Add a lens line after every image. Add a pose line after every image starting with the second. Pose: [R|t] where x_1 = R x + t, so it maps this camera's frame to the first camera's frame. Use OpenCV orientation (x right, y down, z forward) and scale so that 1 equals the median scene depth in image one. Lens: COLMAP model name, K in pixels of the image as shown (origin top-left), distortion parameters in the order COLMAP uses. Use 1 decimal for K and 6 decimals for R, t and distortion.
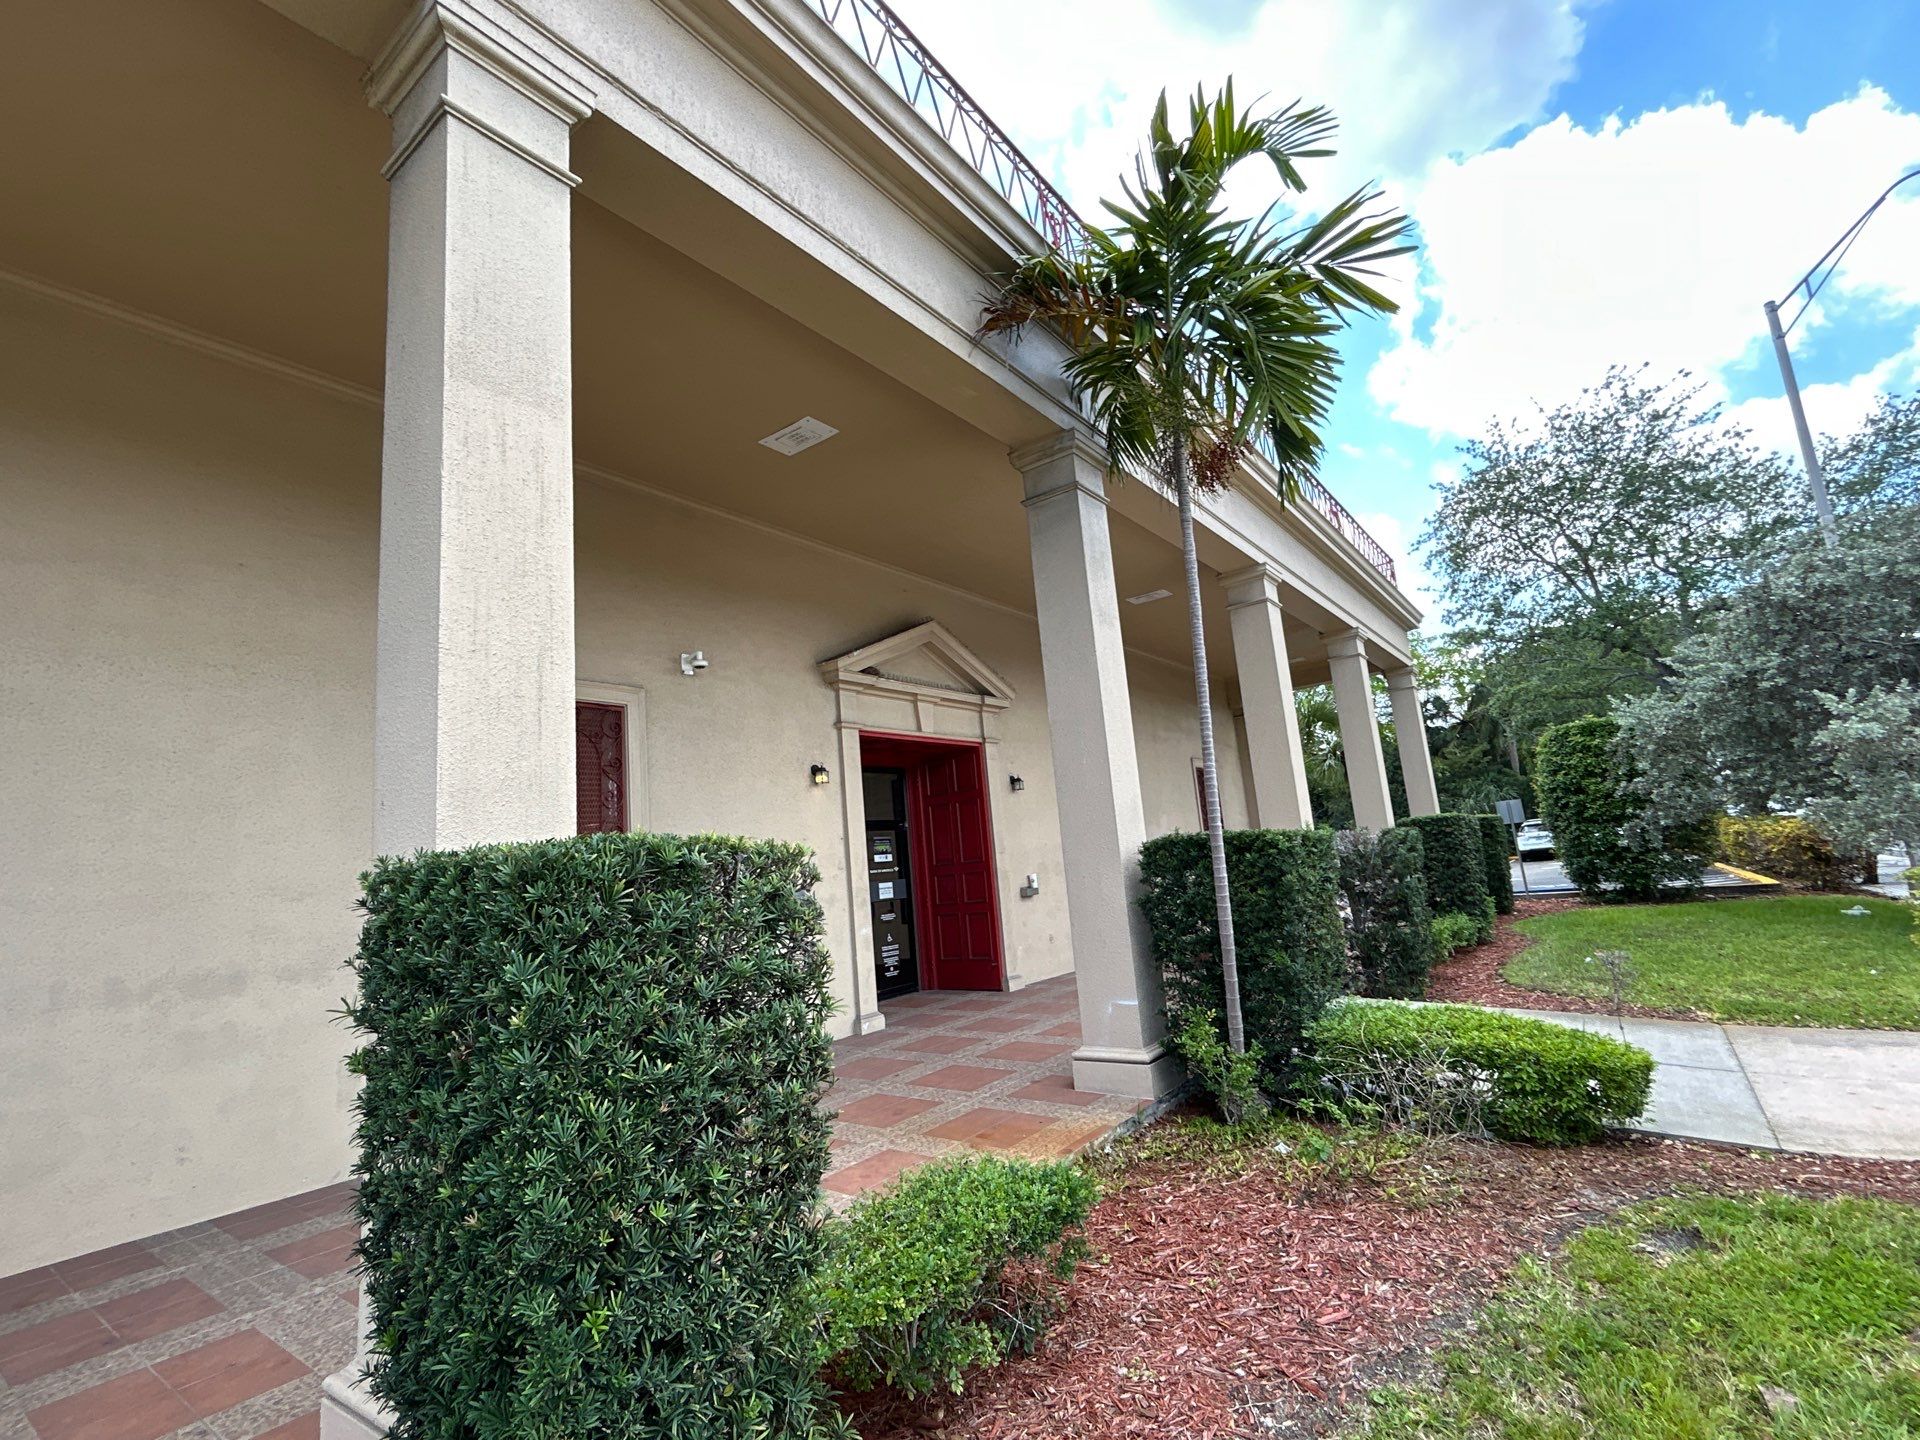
lens RADIAL K [[889.8, 0, 956.5], [0, 889.8, 727.6], [0, 0, 1]] dist [-0.000663, 0.000343]
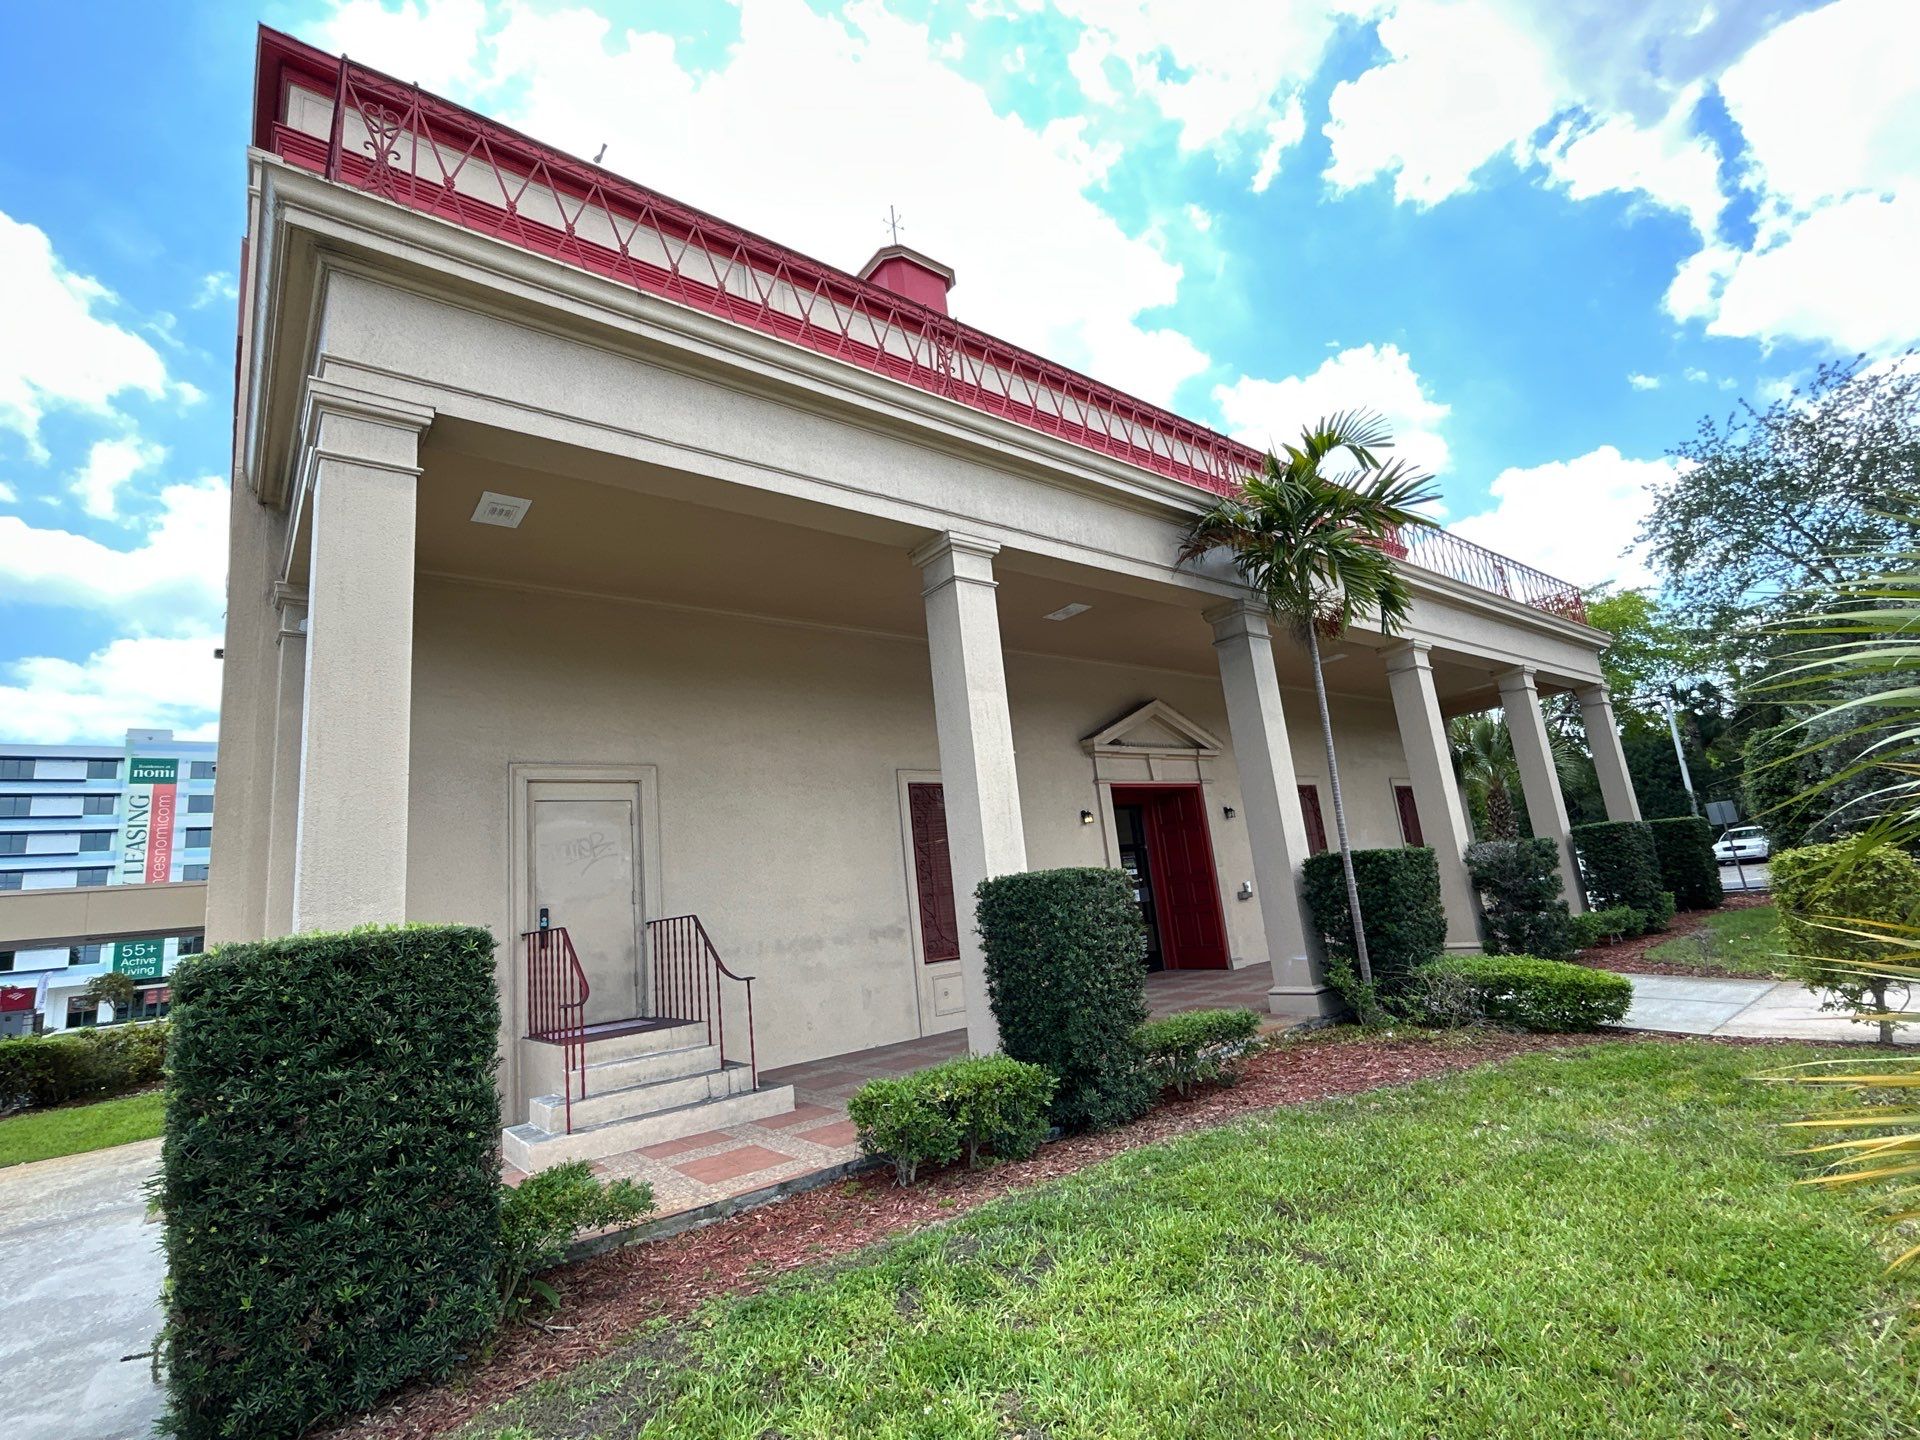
lens RADIAL K [[889.8, 0, 961.2], [0, 889.8, 716.0], [0, 0, 1]] dist [-0.000663, 0.000343]
pose [[0.969778, -0.066974, -0.234618, 0.001841], [0.060366, 0.997554, -0.035242, -0.081031], [0.236404, 0.020014, 0.971449, -0.530736]]
